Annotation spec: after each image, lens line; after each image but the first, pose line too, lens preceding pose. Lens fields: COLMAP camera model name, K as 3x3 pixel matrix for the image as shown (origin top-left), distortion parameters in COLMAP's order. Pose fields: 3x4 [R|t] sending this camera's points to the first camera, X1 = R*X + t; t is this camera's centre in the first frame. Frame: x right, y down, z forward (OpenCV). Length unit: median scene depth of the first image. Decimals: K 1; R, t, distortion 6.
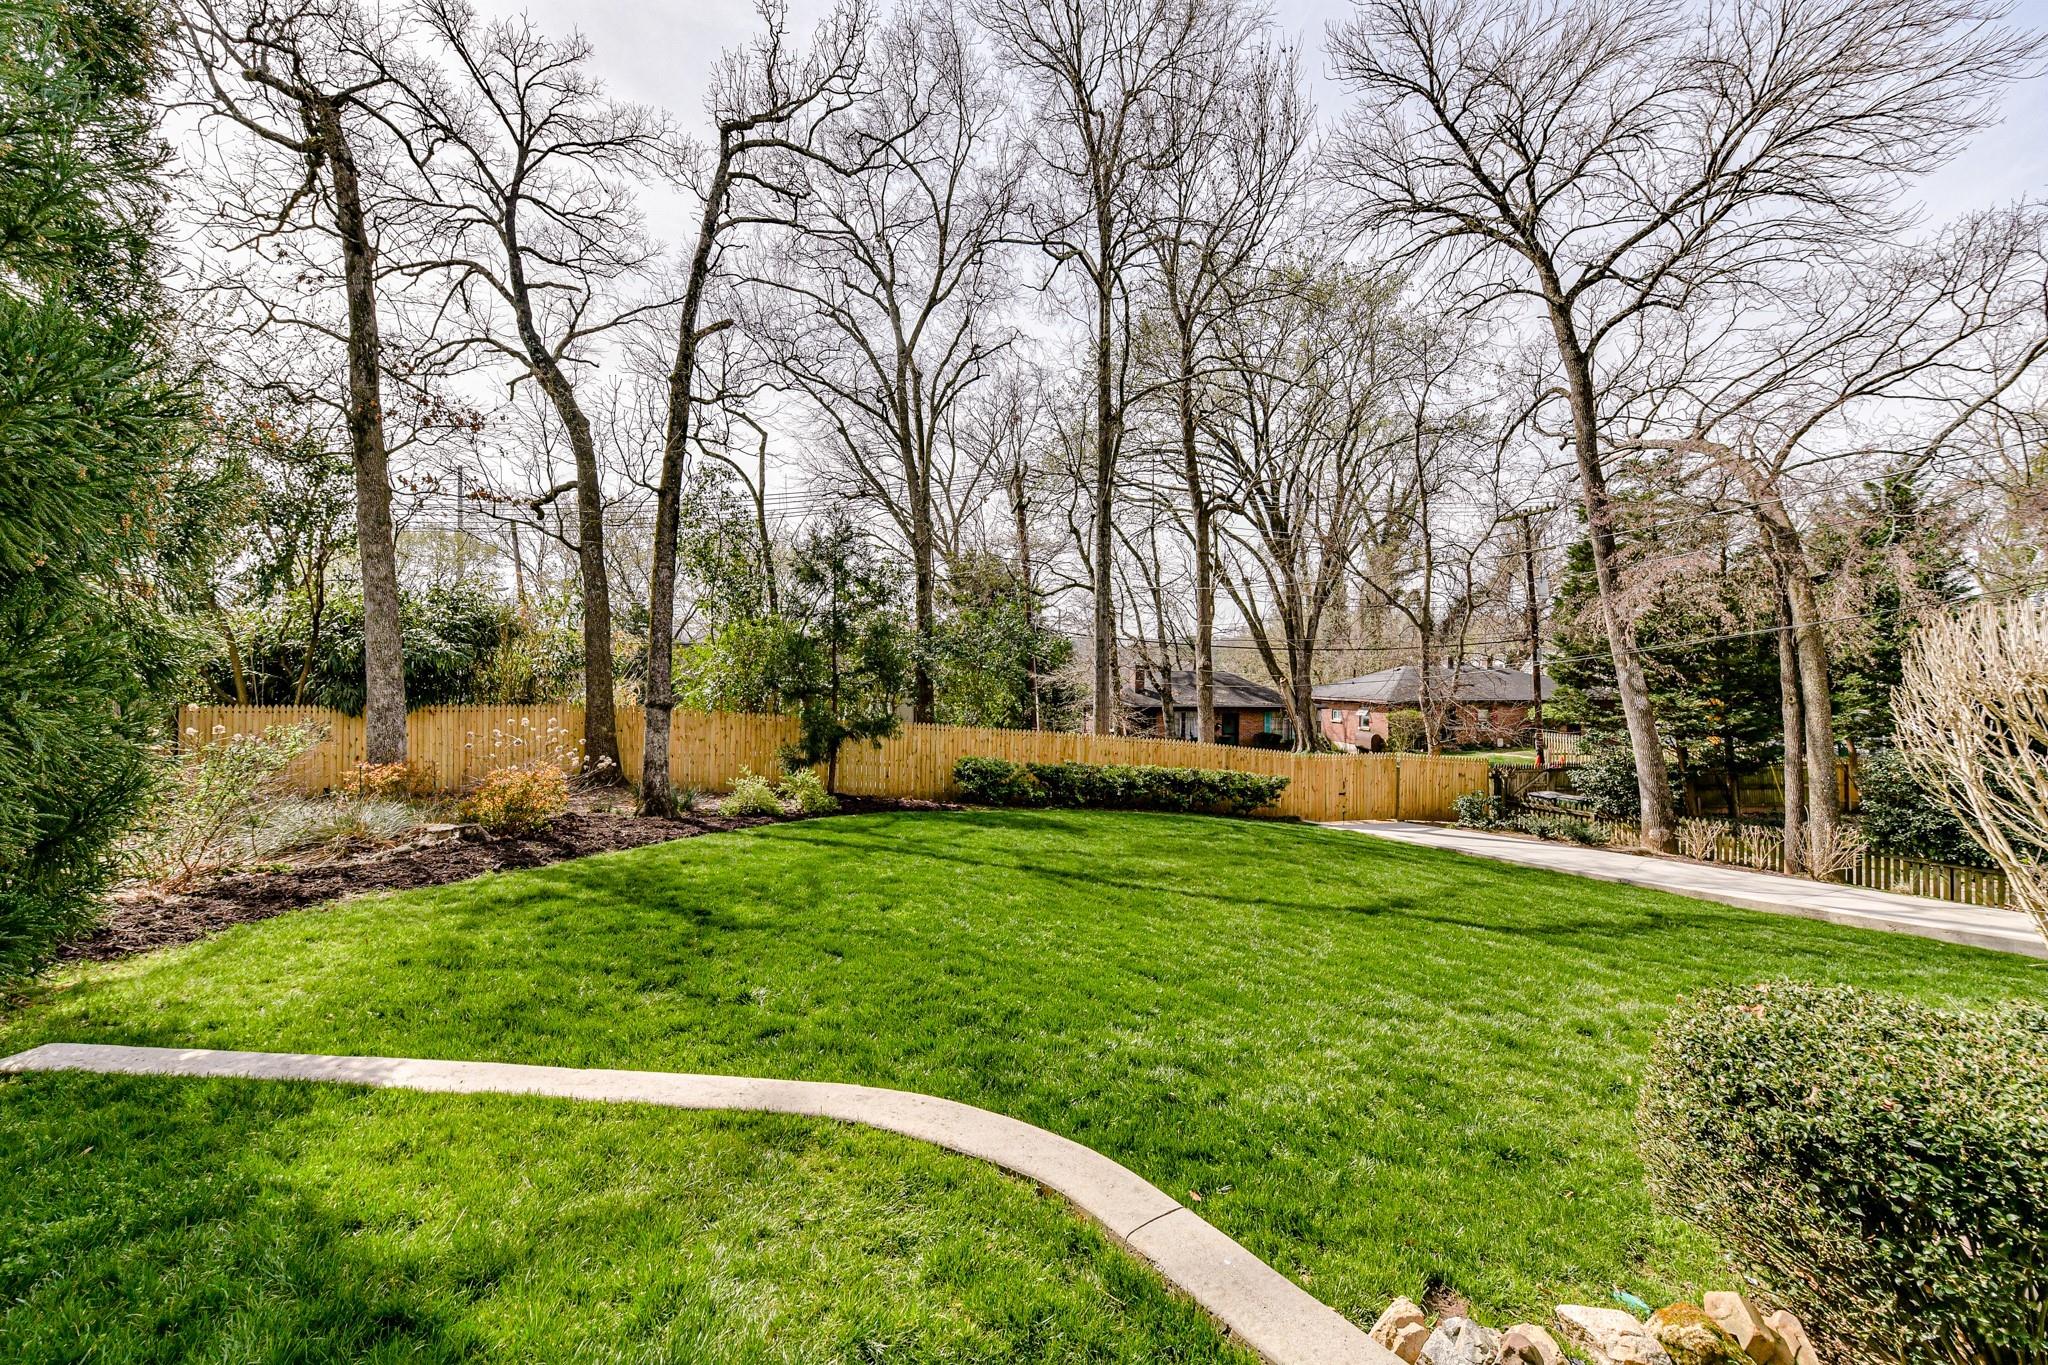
lens RADIAL K [[799.2, 0, 1024.0], [0, 799.2, 682.5], [0, 0, 1]] dist [-0.002537, -0.000349]
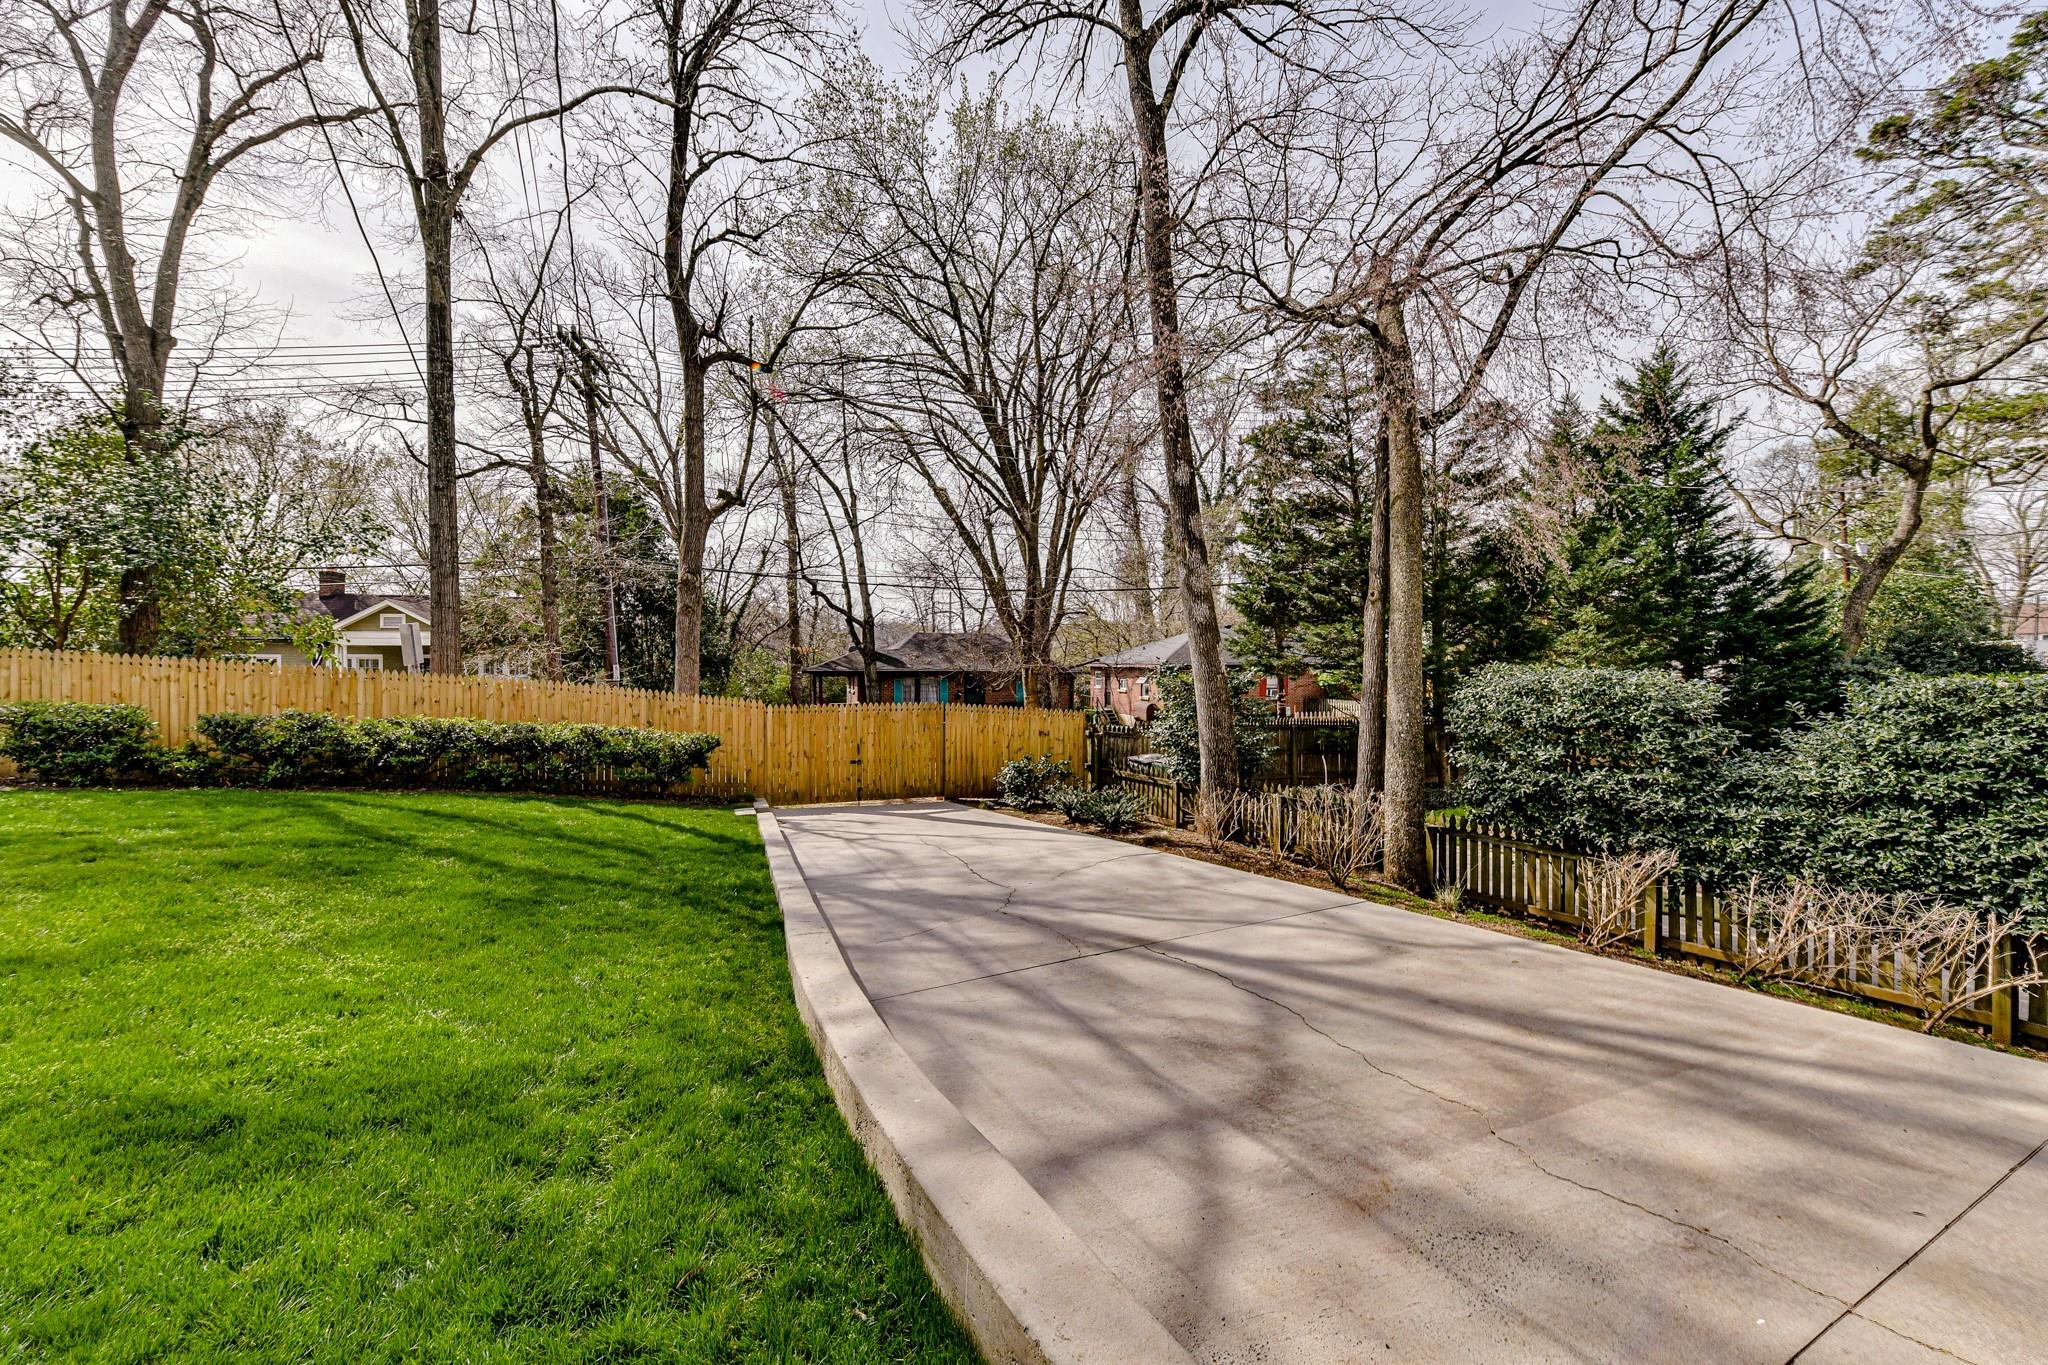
lens RADIAL K [[799.2, 0, 1024.0], [0, 799.2, 682.5], [0, 0, 1]] dist [-0.002537, -0.000349]
pose [[0.995813, -0.004571, 0.091303, 0.413482], [0.003309, 0.999897, 0.013966, 0.053545], [-0.091357, -0.013605, 0.995725, 0.258871]]
